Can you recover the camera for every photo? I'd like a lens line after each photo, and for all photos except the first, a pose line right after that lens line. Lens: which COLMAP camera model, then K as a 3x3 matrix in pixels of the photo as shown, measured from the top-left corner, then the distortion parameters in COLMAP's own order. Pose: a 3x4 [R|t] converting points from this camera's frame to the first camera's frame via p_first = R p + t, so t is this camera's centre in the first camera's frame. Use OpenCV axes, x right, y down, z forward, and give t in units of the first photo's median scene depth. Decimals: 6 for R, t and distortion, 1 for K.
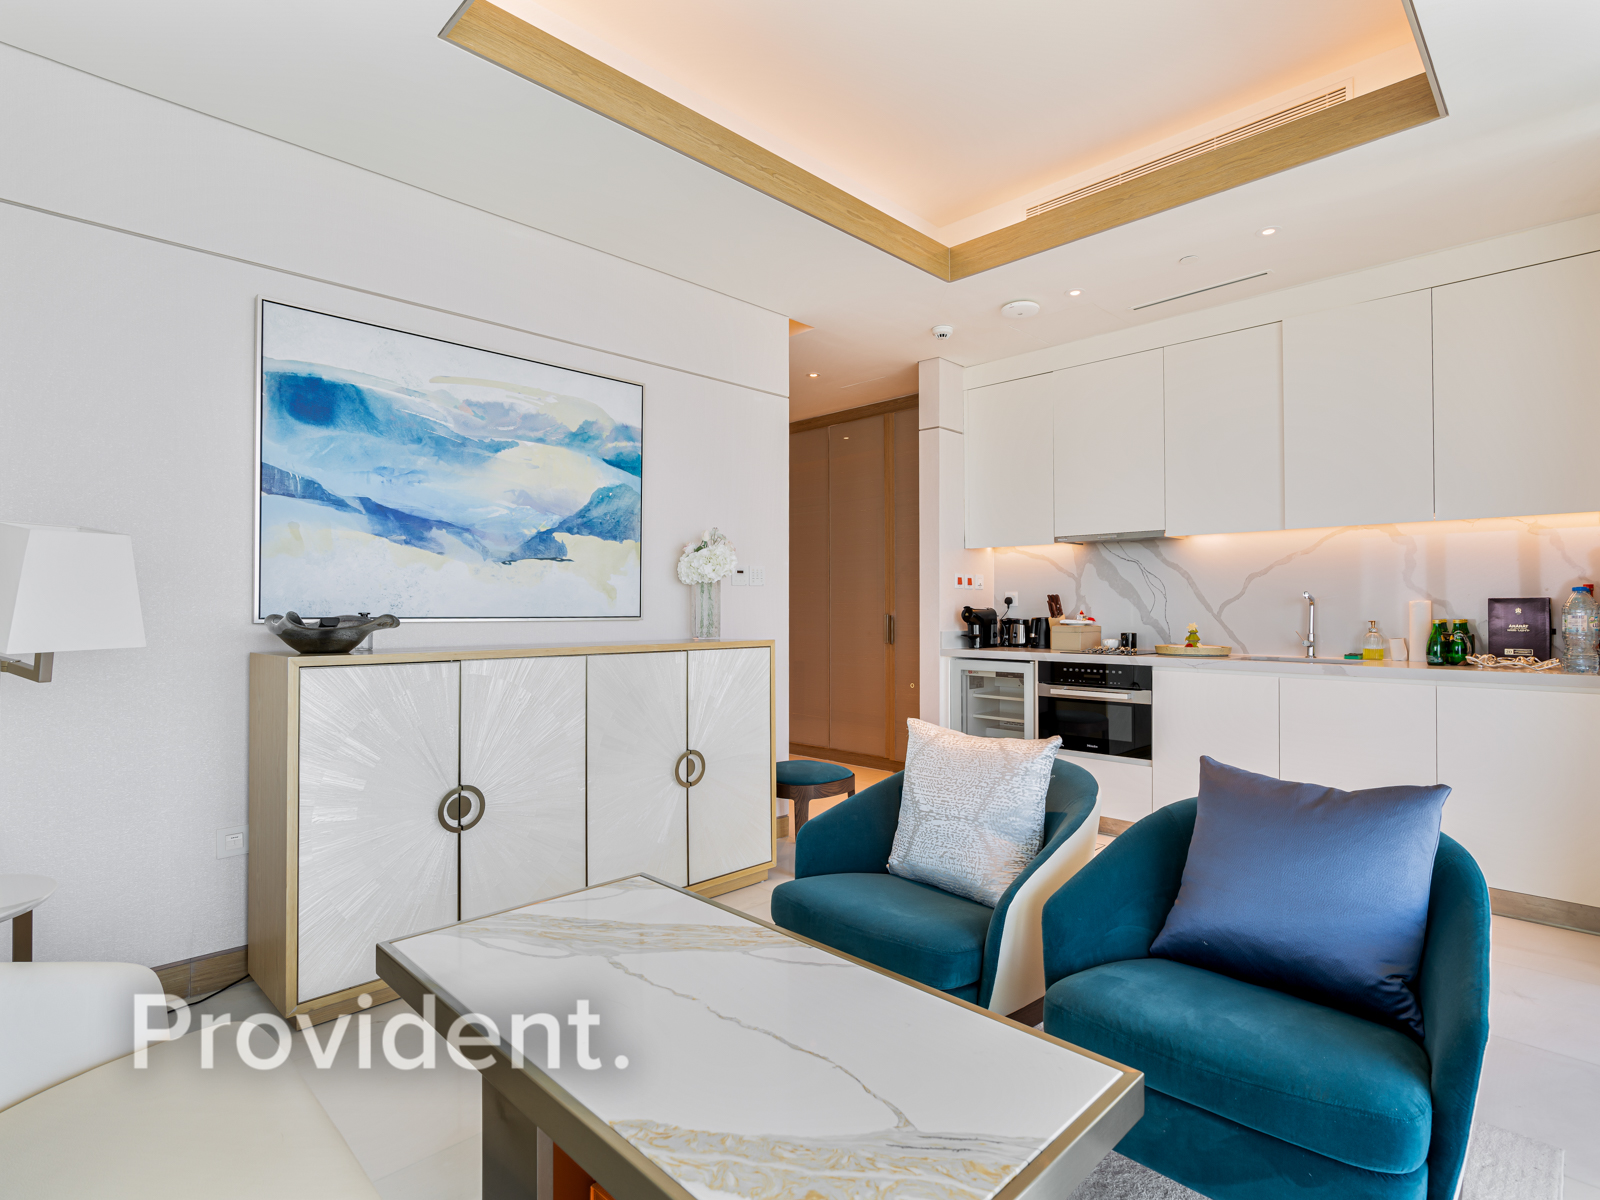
lens RADIAL K [[809.7, 0, 803.9], [0, 809.7, 602.5], [0, 0, 1]] dist [-0.015905, 0.000893]
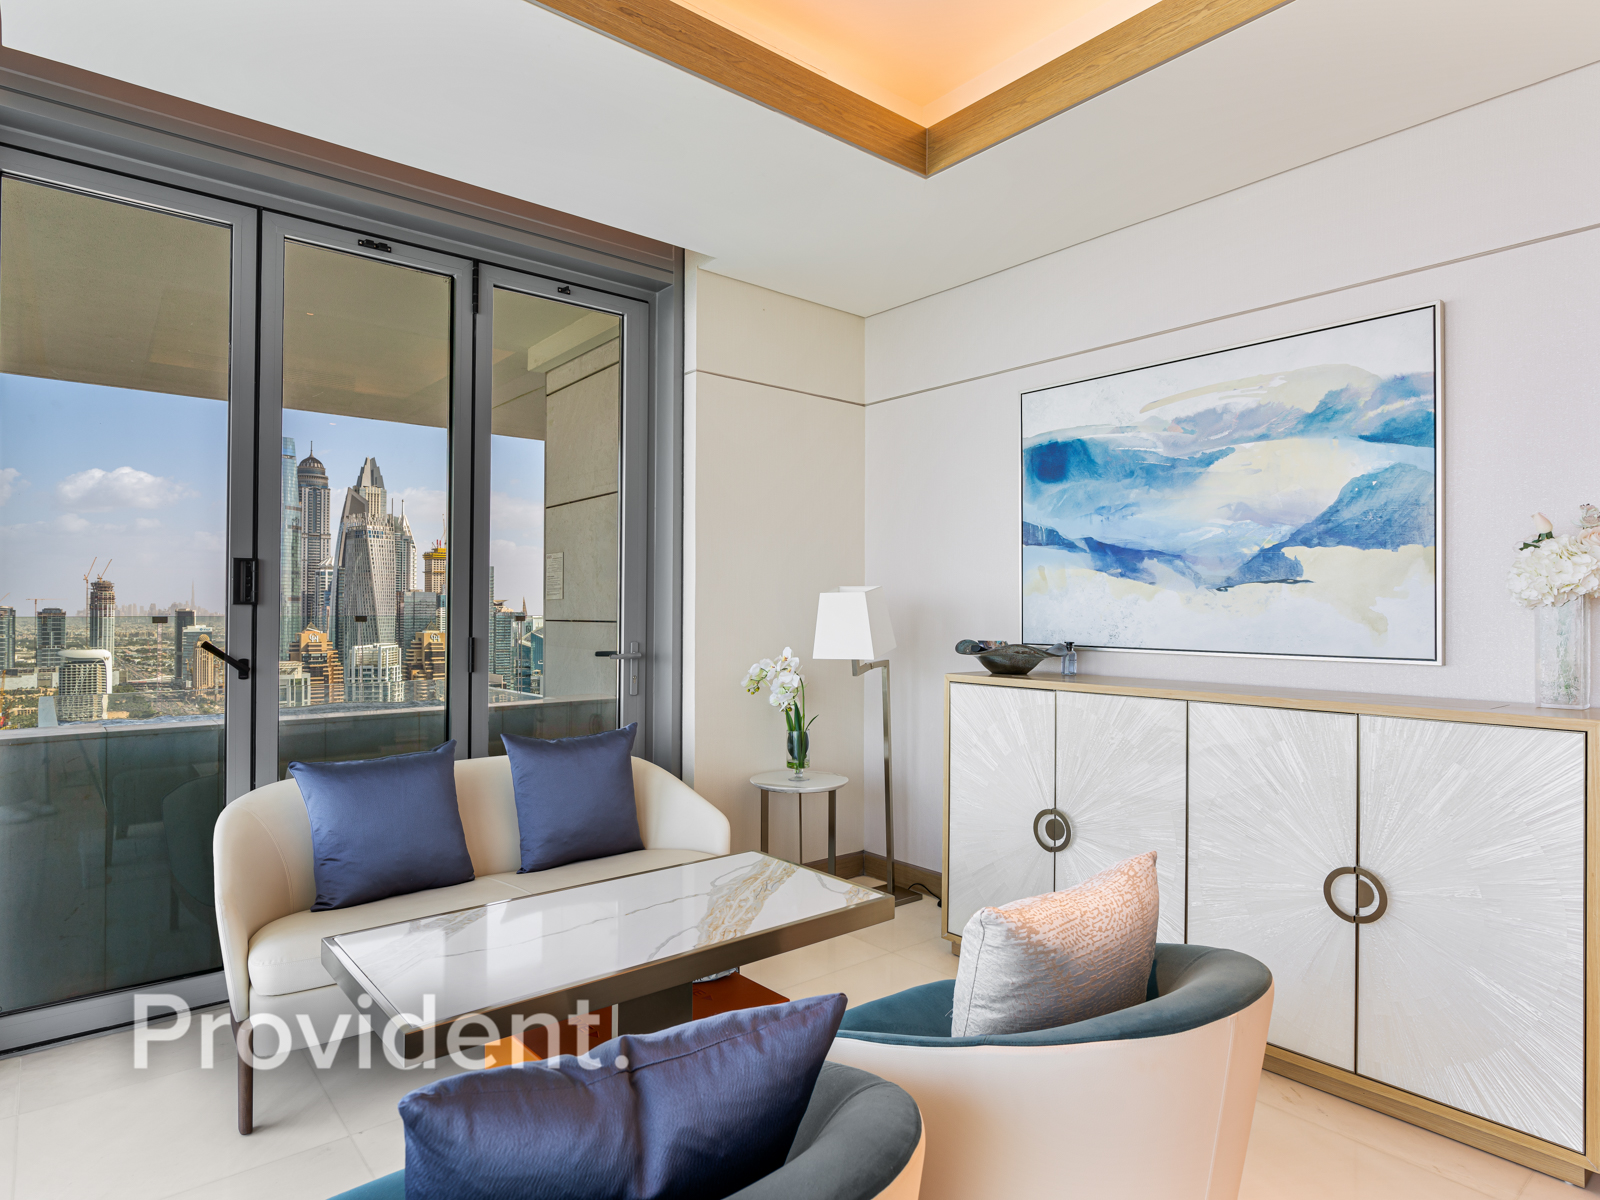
lens RADIAL K [[913.0, 0, 800.0], [0, 913.0, 600.0], [0, 0, 1]] dist [0.000851, 0.000046]
pose [[-0.087632, -0.010964, -0.996093, 0.667358], [0.004039, 0.999927, -0.011362, -0.028855], [0.996145, -0.005019, -0.087581, 0.646743]]
